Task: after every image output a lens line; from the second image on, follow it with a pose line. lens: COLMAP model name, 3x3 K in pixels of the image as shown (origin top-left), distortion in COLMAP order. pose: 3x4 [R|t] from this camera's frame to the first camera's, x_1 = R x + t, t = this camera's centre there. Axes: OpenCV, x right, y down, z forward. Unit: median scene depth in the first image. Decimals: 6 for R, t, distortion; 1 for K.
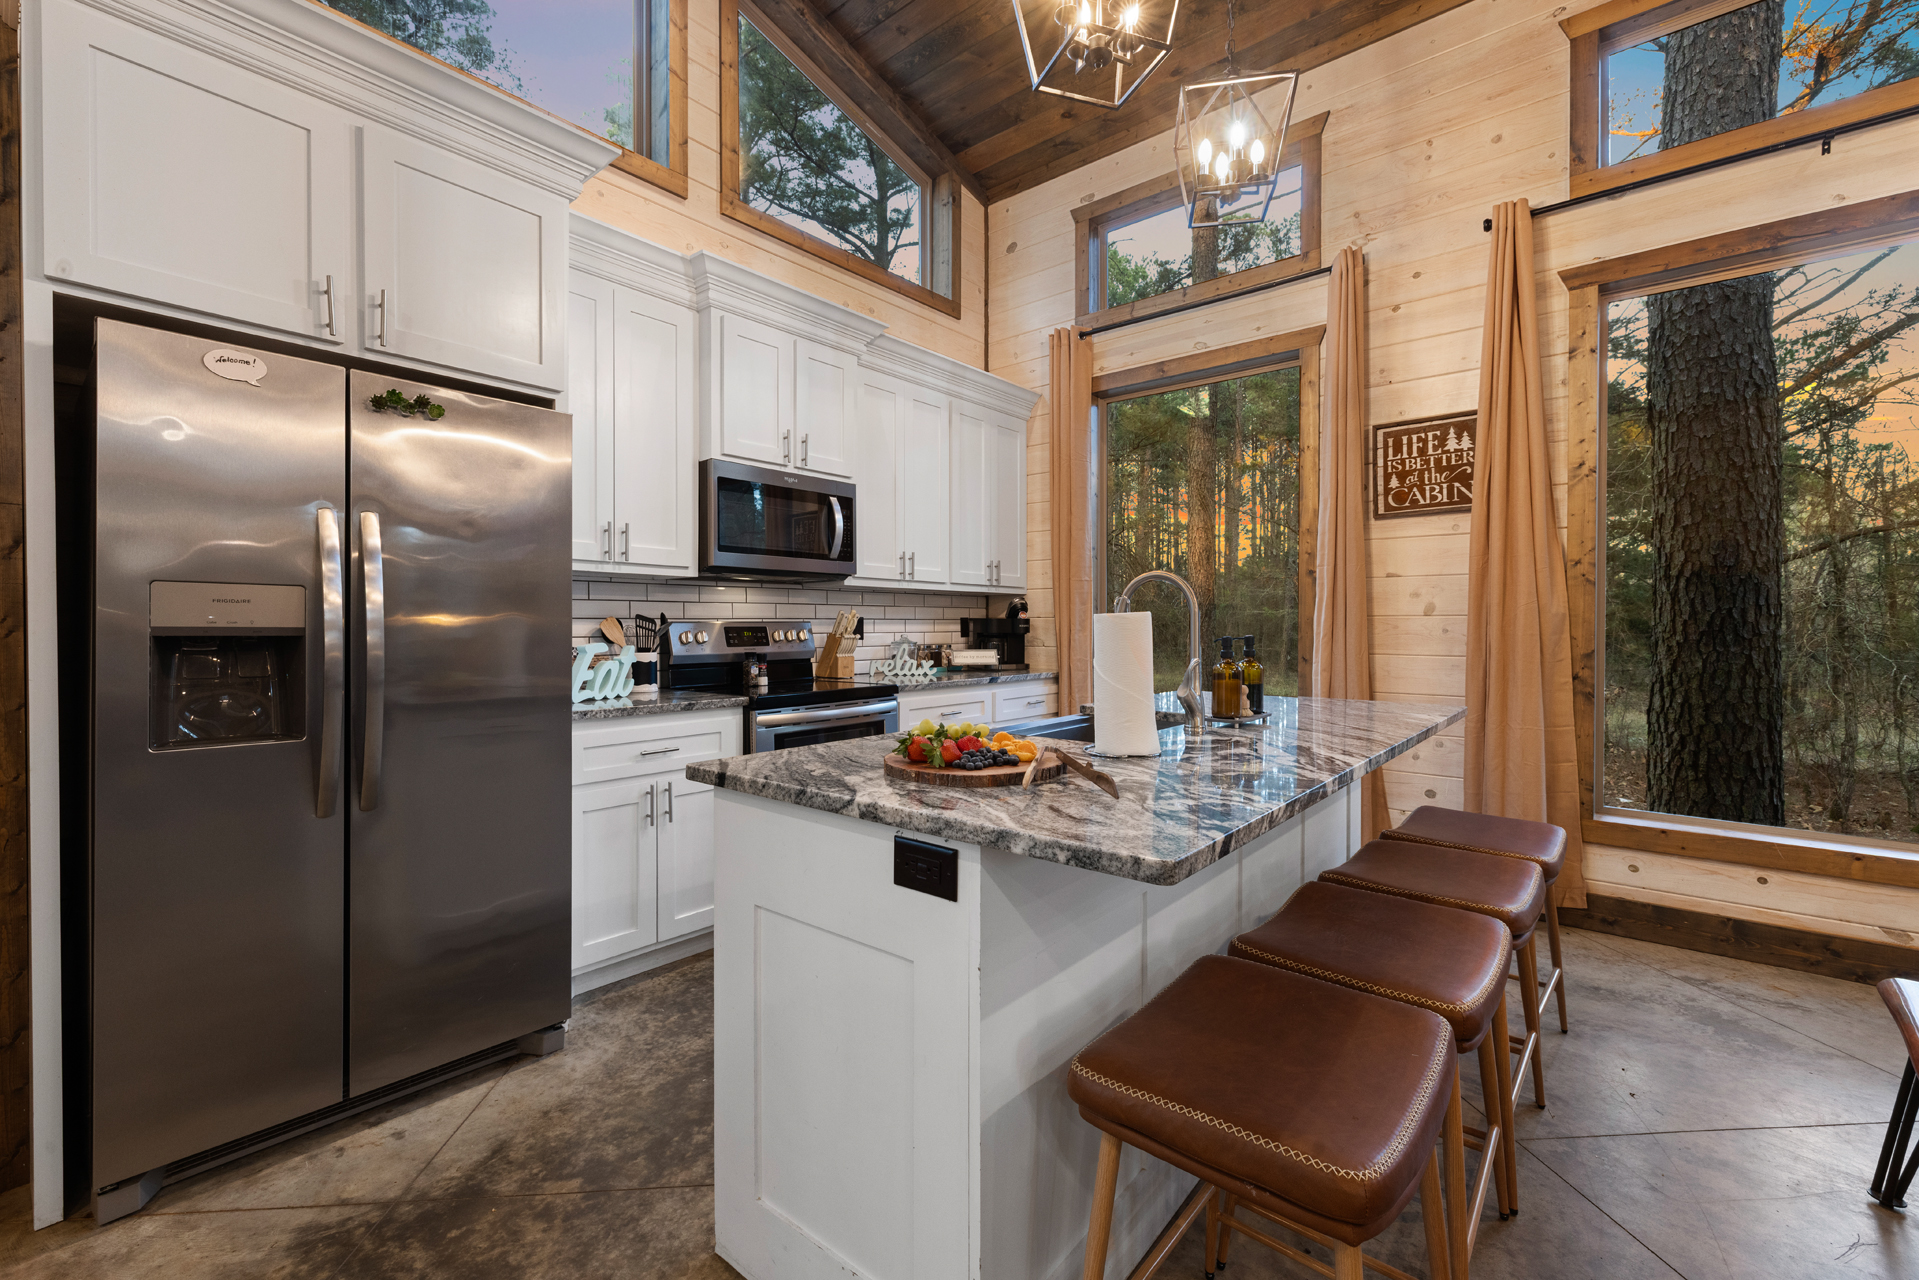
lens RADIAL K [[807.6, 0, 947.6], [0, 807.6, 629.9], [0, 0, 1]] dist [0.000545, 0.000824]
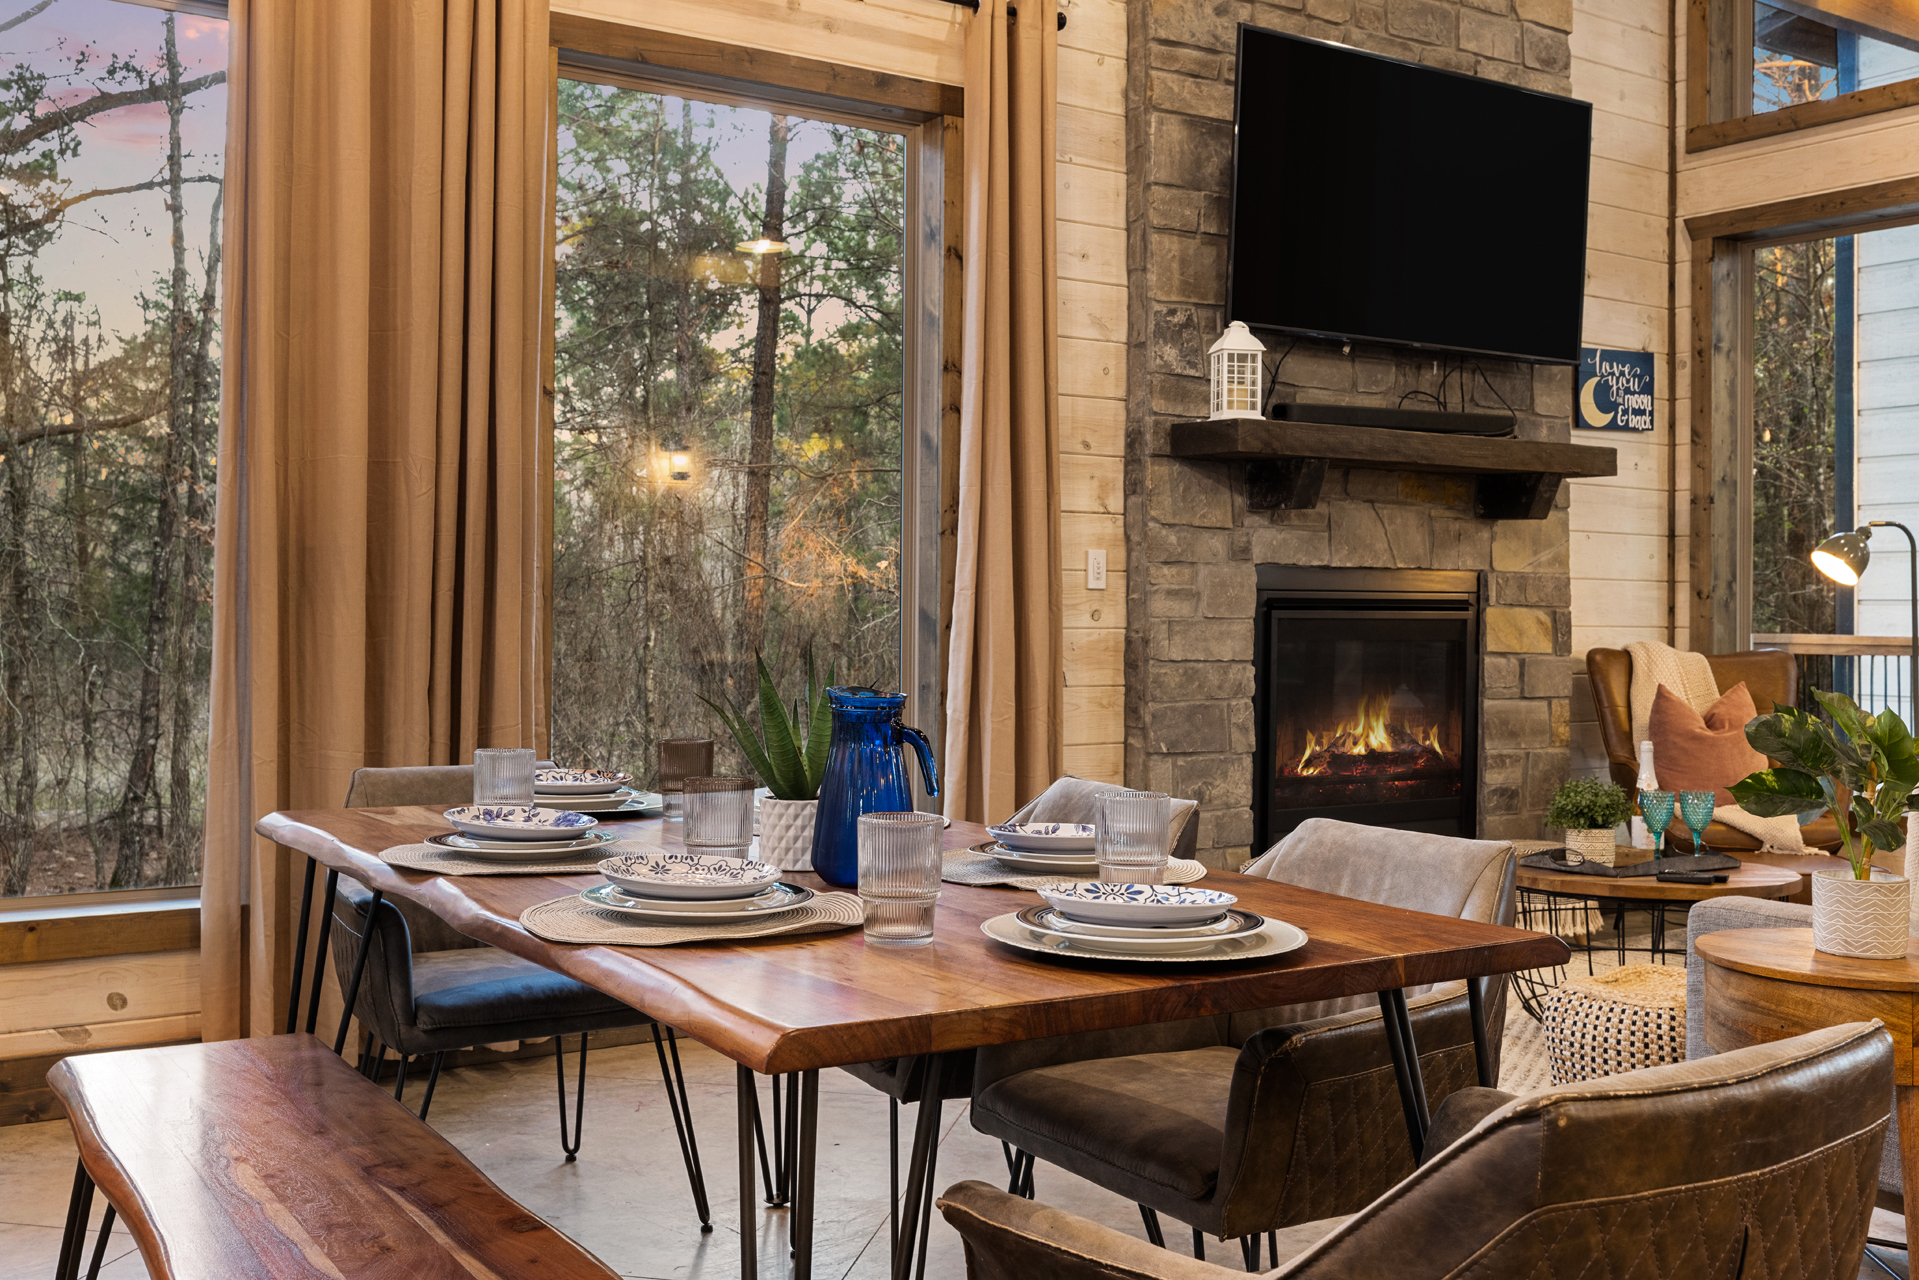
lens RADIAL K [[1888.9, 0, 959.0], [0, 1888.9, 589.5], [0, 0, 1]] dist [0.010017, 0.000000]
pose [[0.272523, 0.011710, 0.962078, -0.047416], [-0.004869, 0.999930, -0.010792, 0.010443], [-0.962137, -0.001744, 0.272561, -0.045208]]
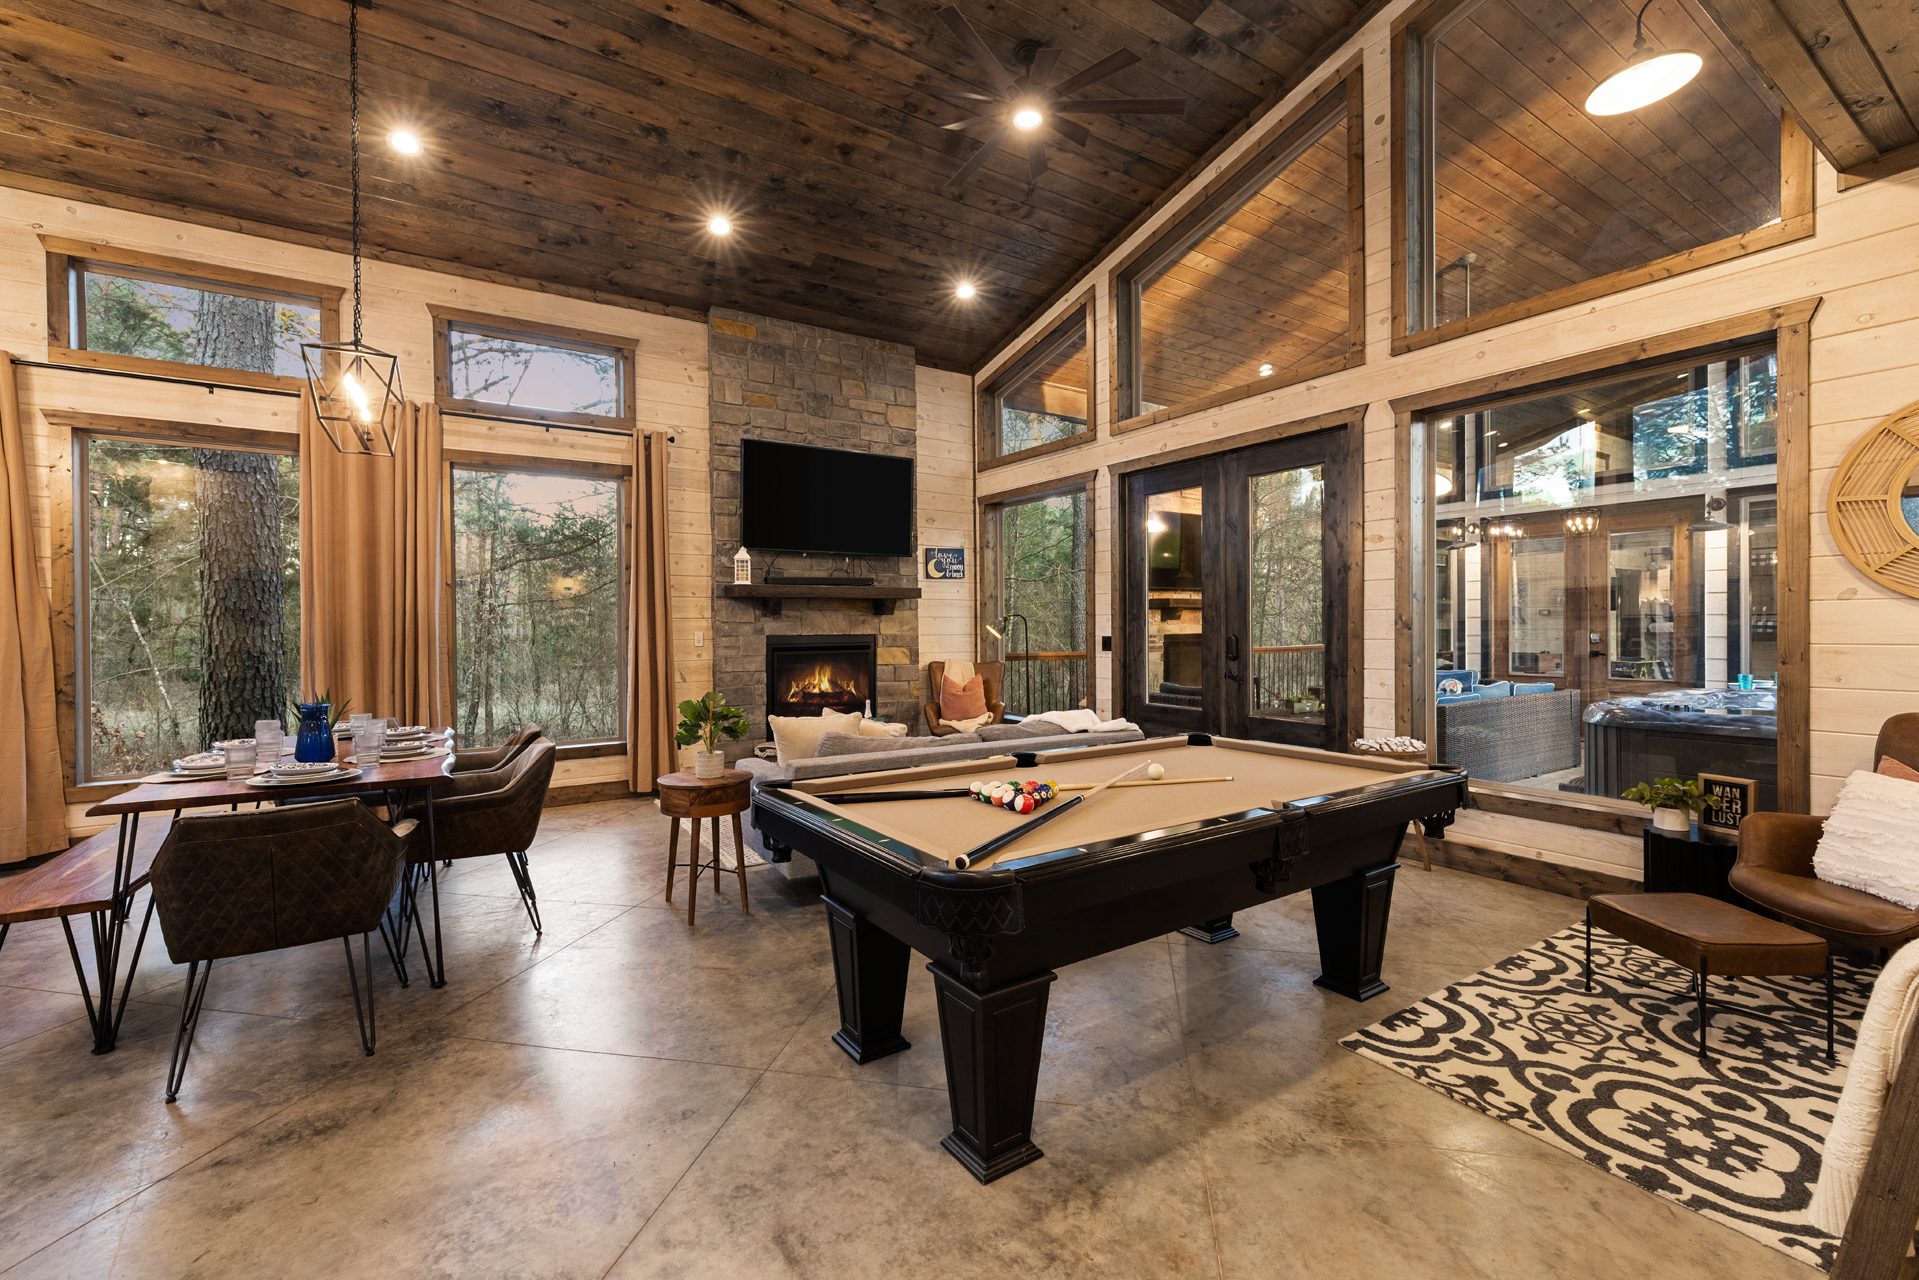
lens RADIAL K [[807.6, 0, 951.8], [0, 807.6, 629.1], [0, 0, 1]] dist [0.000545, 0.000824]
pose [[0.284918, -0.004082, 0.958543, -0.074405], [0.011654, 0.999932, 0.000794, -0.017202], [-0.958481, 0.010945, 0.284947, -0.450688]]
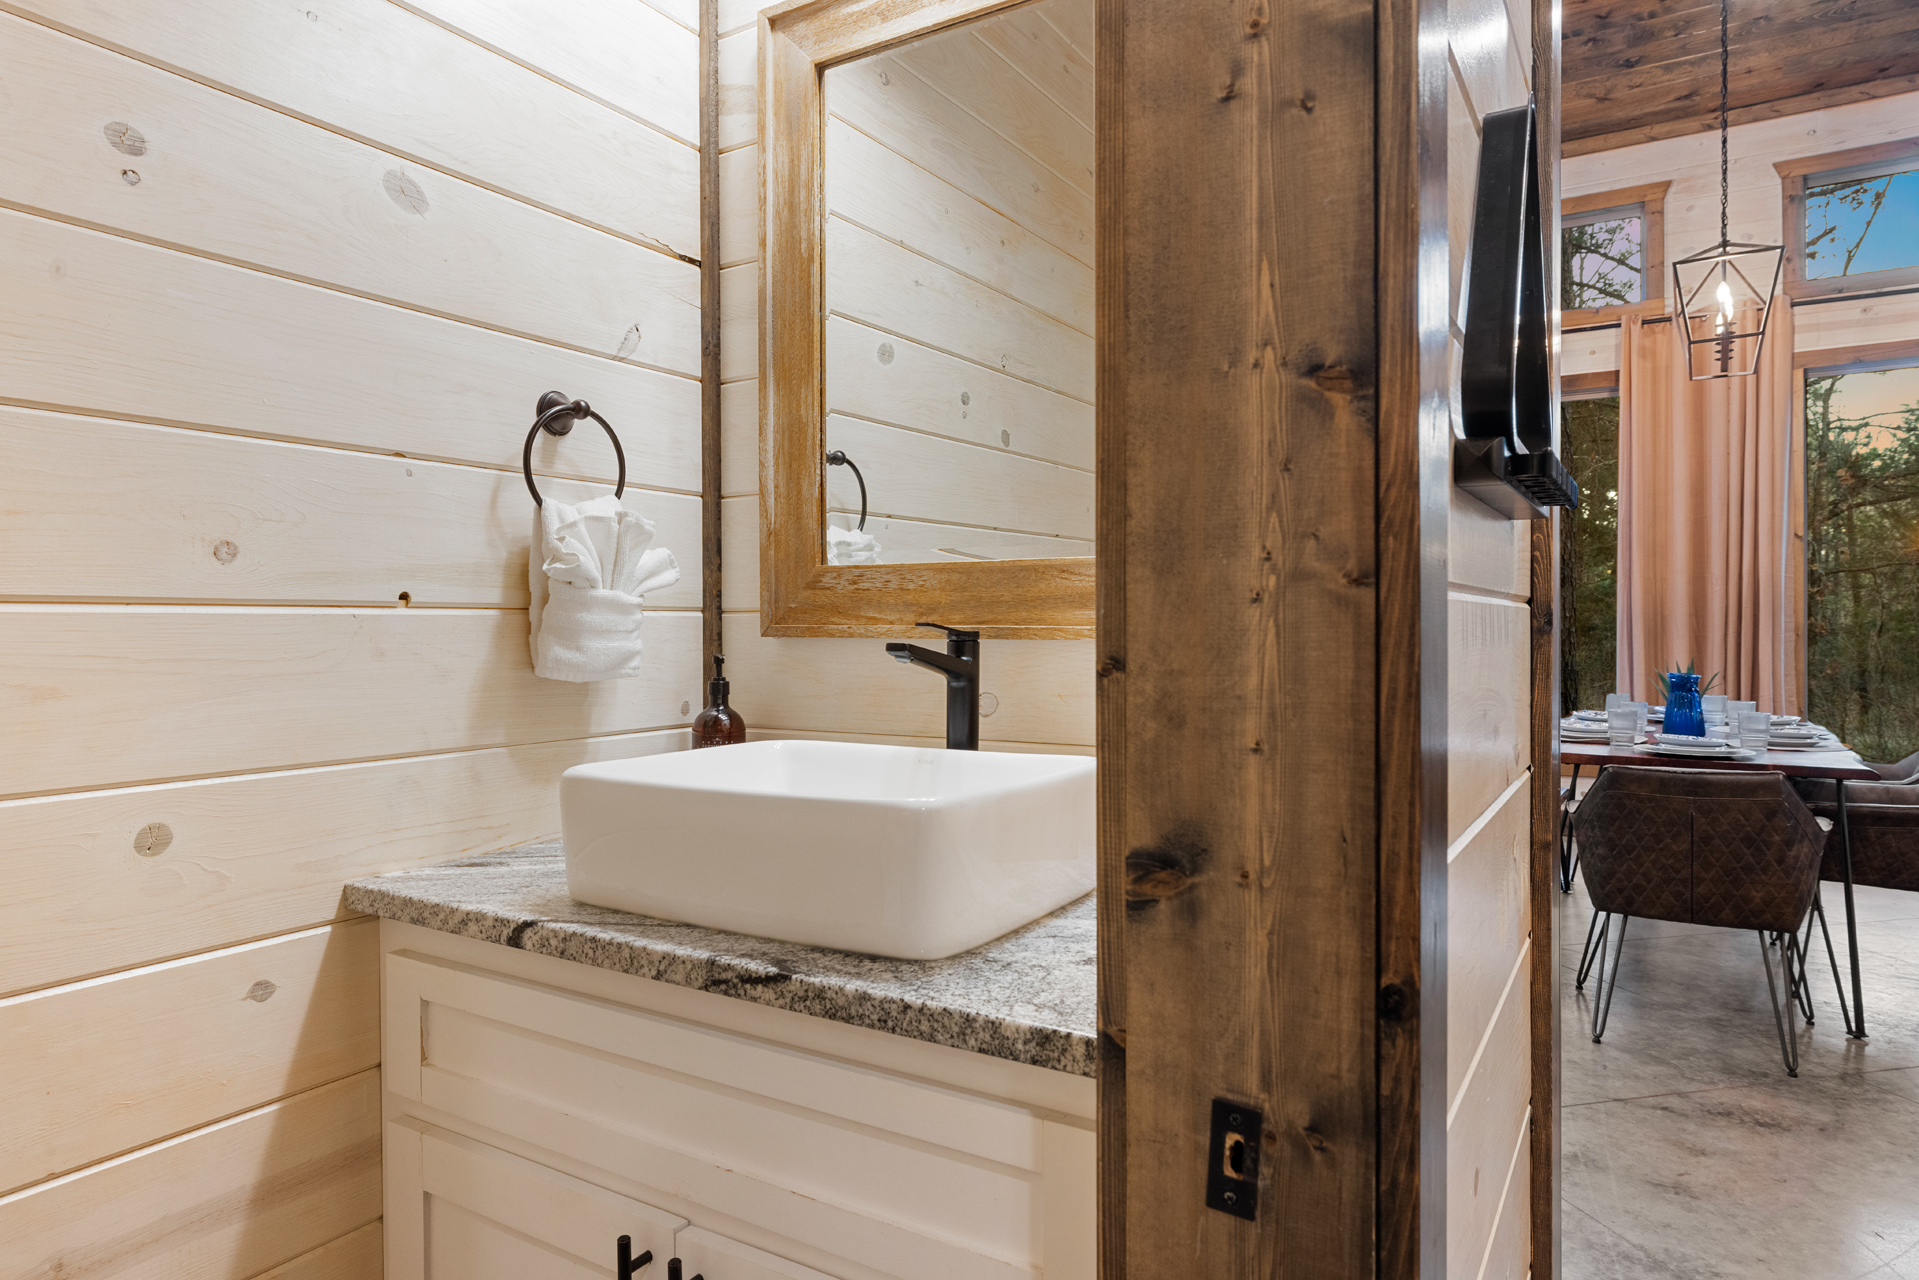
lens RADIAL K [[1142.8, 0, 956.2], [0, 1142.8, 628.7], [0, 0, 1]] dist [-0.000228, -0.000489]
pose [[0.989763, -0.003163, 0.142684, -0.172922], [0.003101, 0.999995, 0.000655, -0.002520], [-0.142685, -0.000206, 0.989768, -0.479841]]
